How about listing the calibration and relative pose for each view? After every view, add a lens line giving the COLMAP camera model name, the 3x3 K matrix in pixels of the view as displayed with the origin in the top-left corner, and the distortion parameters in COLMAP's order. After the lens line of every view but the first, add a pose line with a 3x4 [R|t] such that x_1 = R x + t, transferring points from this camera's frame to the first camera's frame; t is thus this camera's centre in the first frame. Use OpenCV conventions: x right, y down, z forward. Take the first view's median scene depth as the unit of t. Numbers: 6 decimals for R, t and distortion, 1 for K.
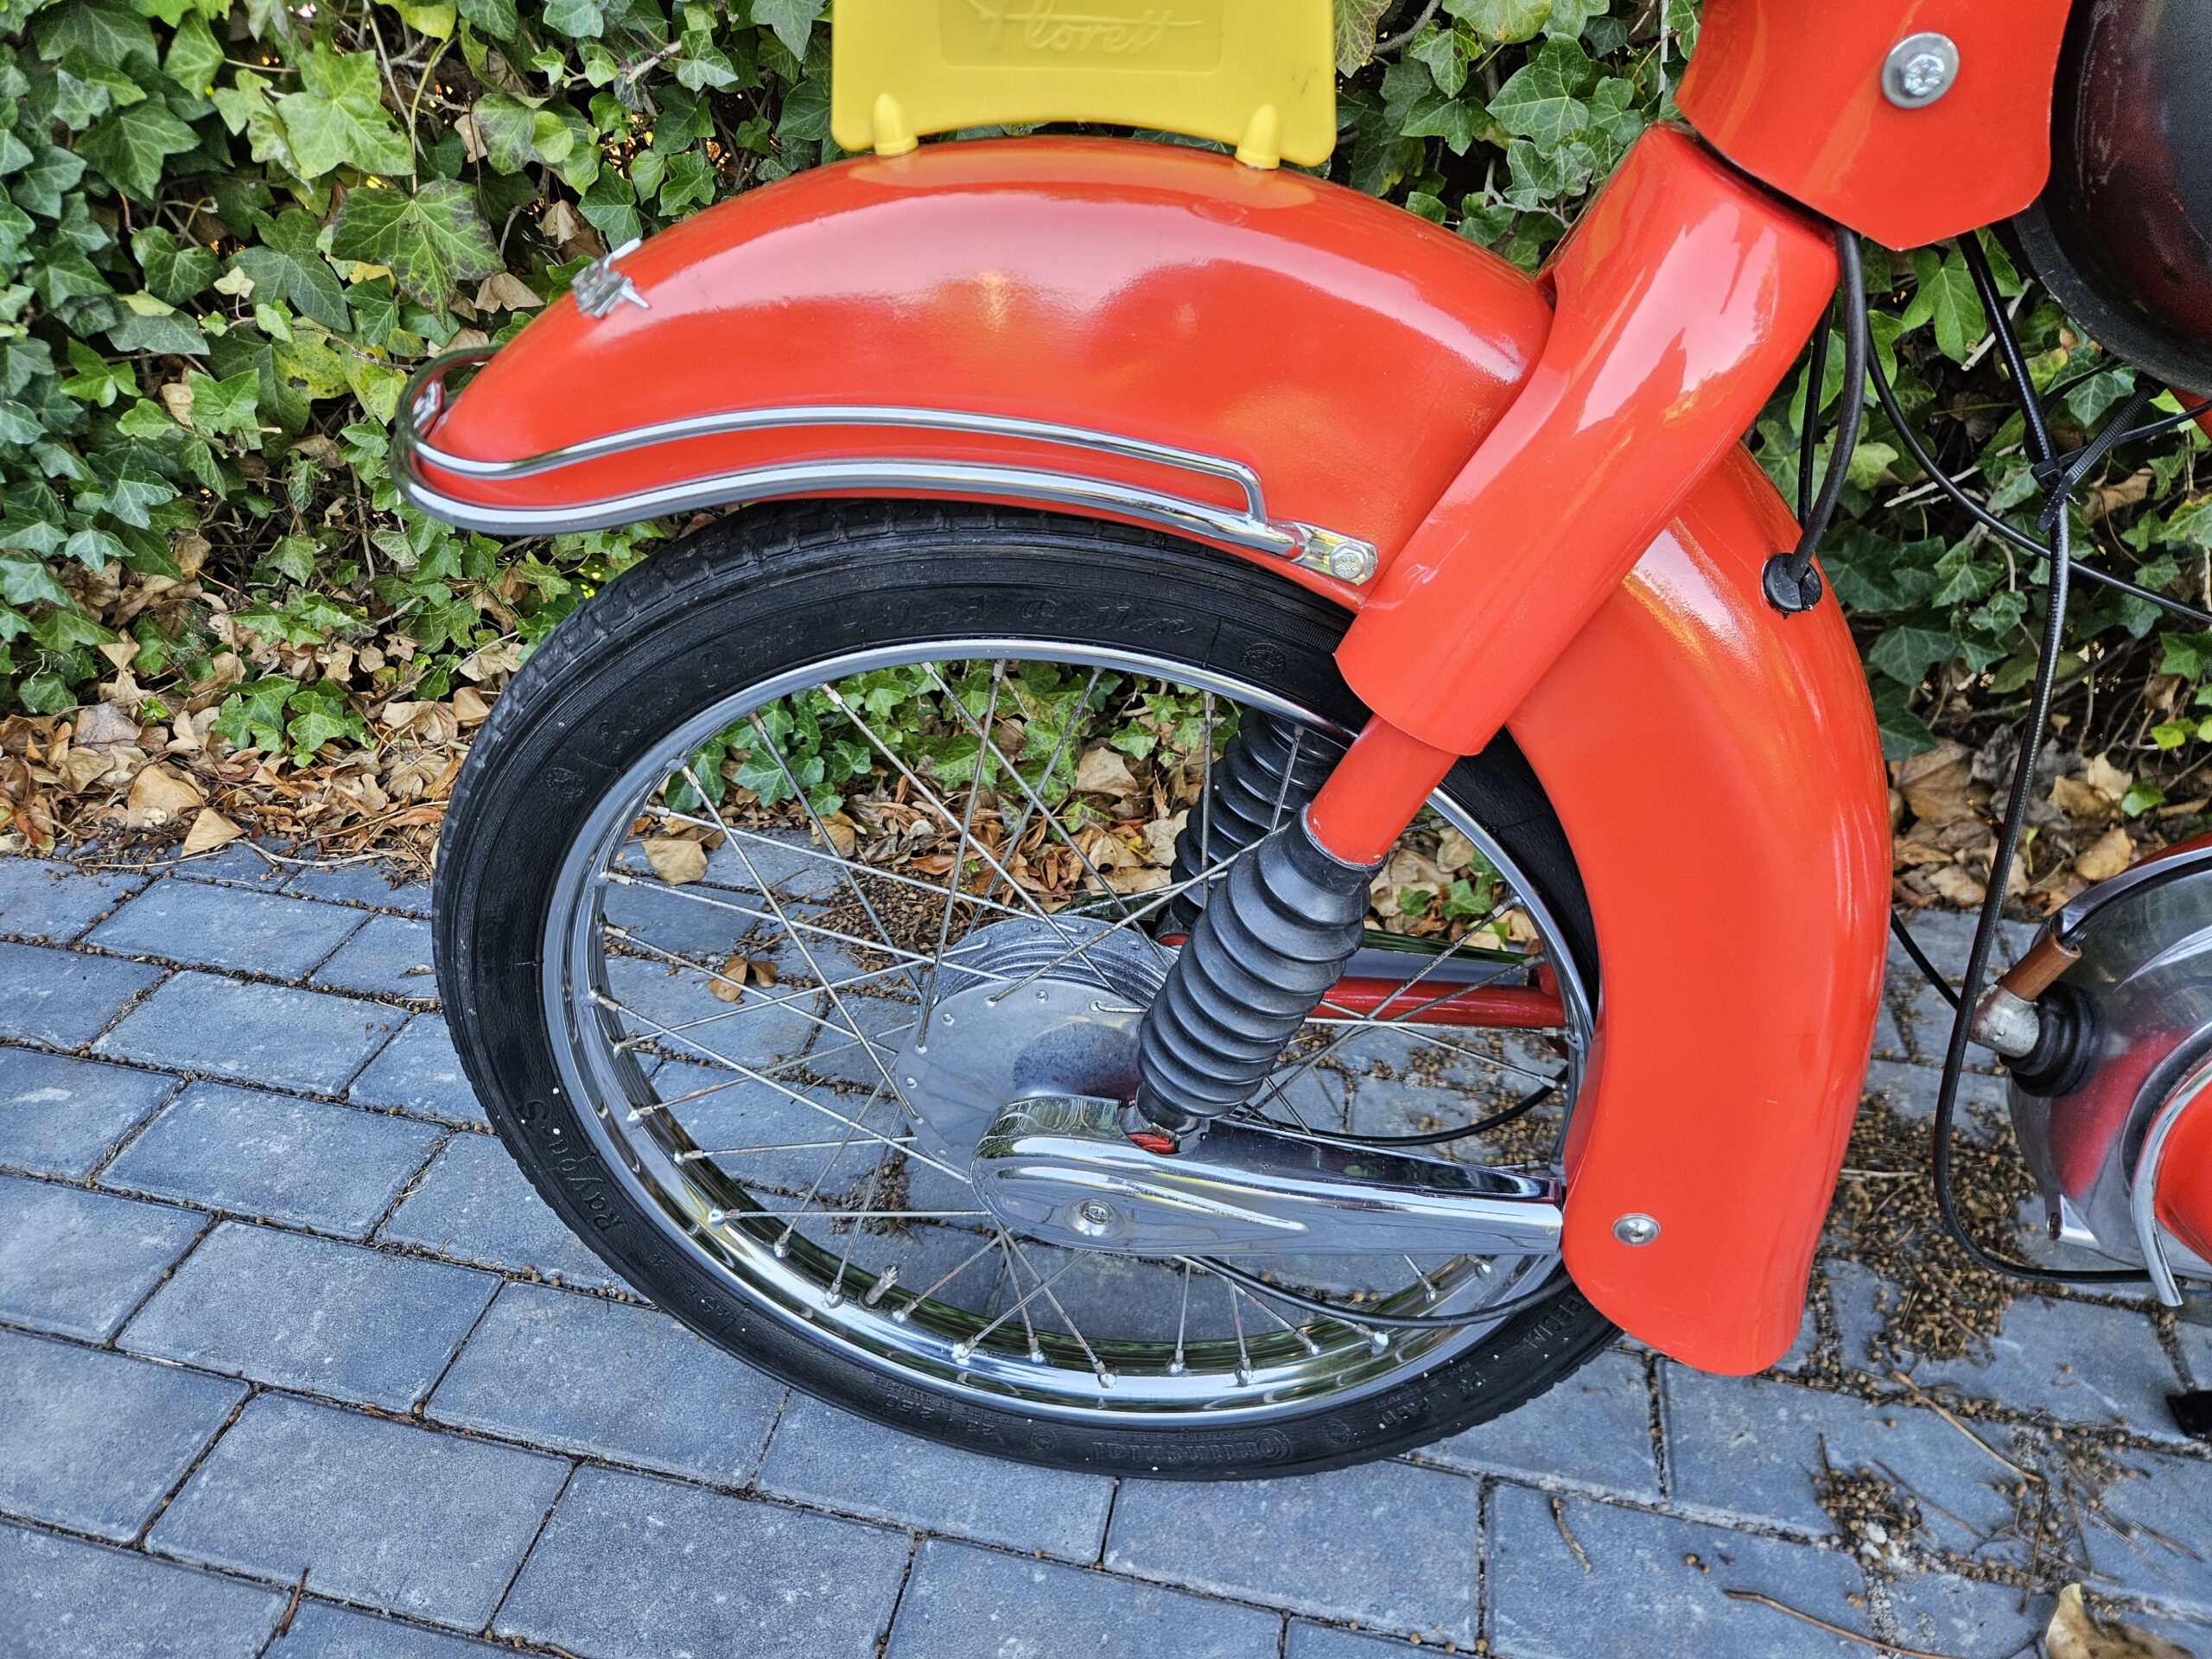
lens RADIAL K [[1494.7, 0, 1097.0], [0, 1494.7, 821.1], [0, 0, 1]] dist [0.055642, -0.047064]
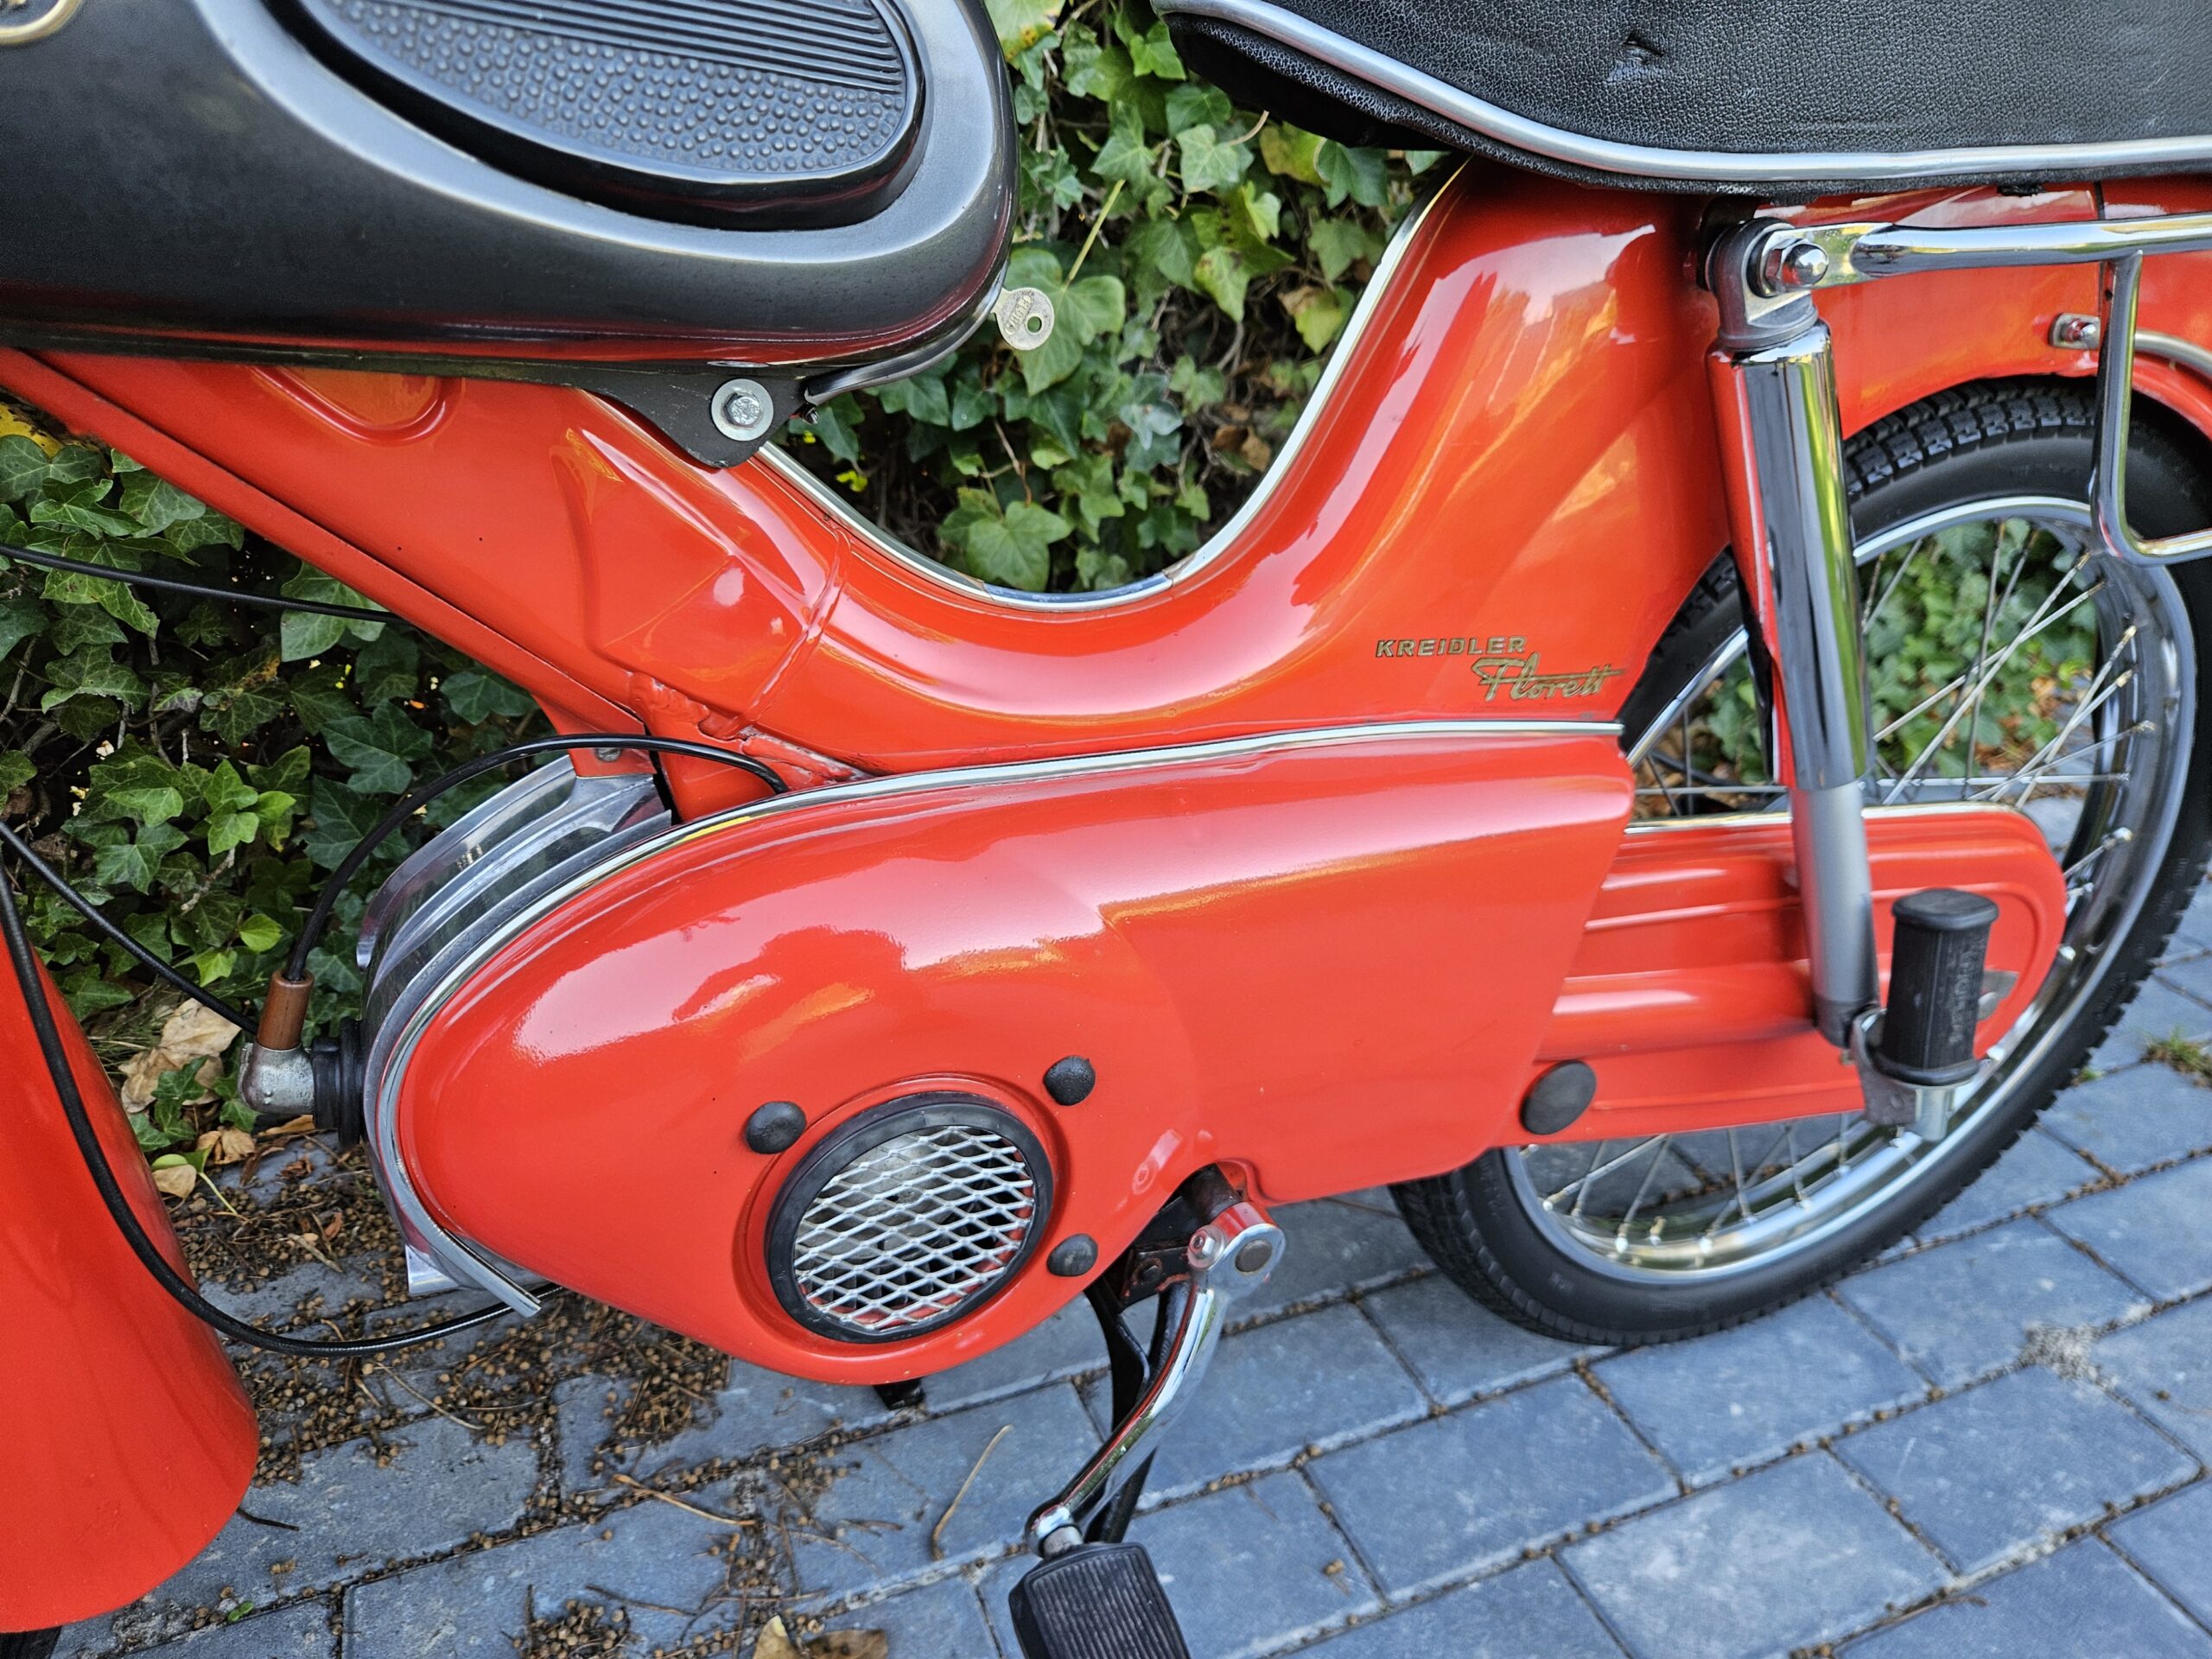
lens RADIAL K [[1494.7, 0, 1101.8], [0, 1494.7, 819.8], [0, 0, 1]] dist [0.055642, -0.047064]
pose [[0.818177, -0.222729, 0.530074, 0.380263], [0.294184, 0.954272, -0.053107, 0.119346], [-0.494006, 0.199391, 0.846287, -0.015881]]
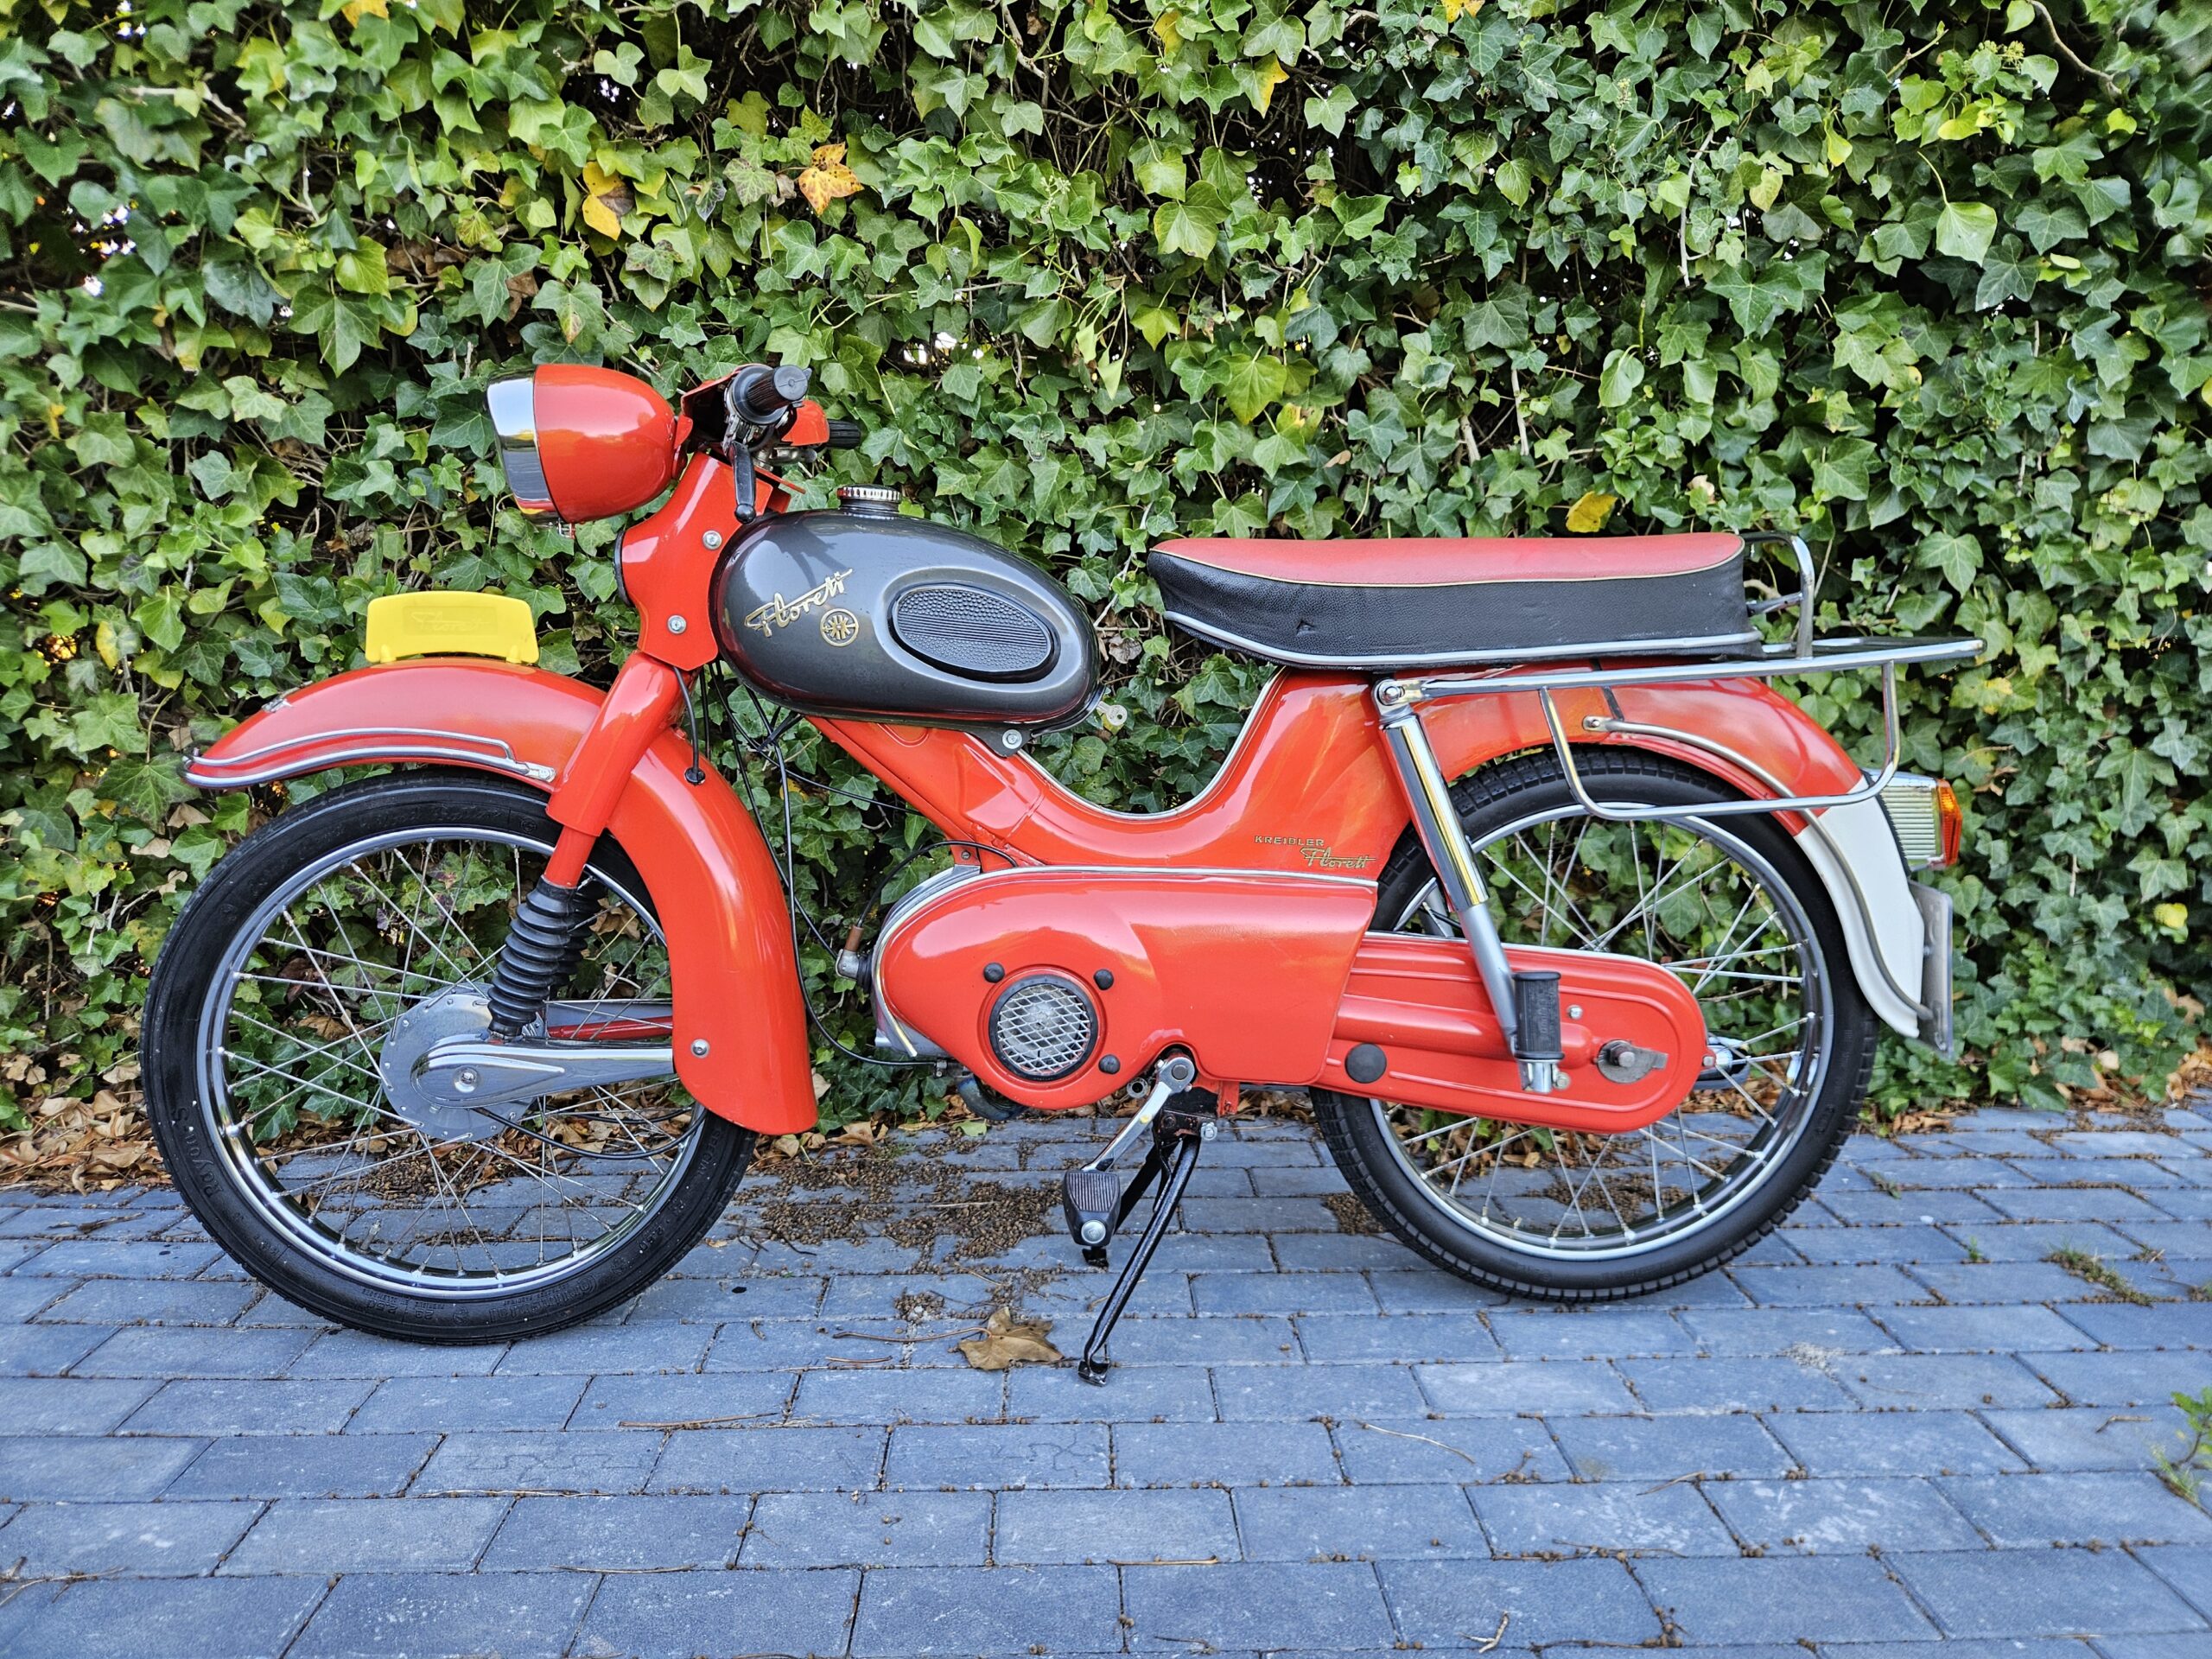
lens RADIAL K [[1494.7, 0, 1101.2], [0, 1494.7, 815.3], [0, 0, 1]] dist [0.055642, -0.047064]
pose [[0.969684, -0.033987, 0.241987, 0.277562], [0.139944, 0.889040, -0.435916, 0.736430], [-0.200321, 0.456565, 0.866845, -0.967046]]
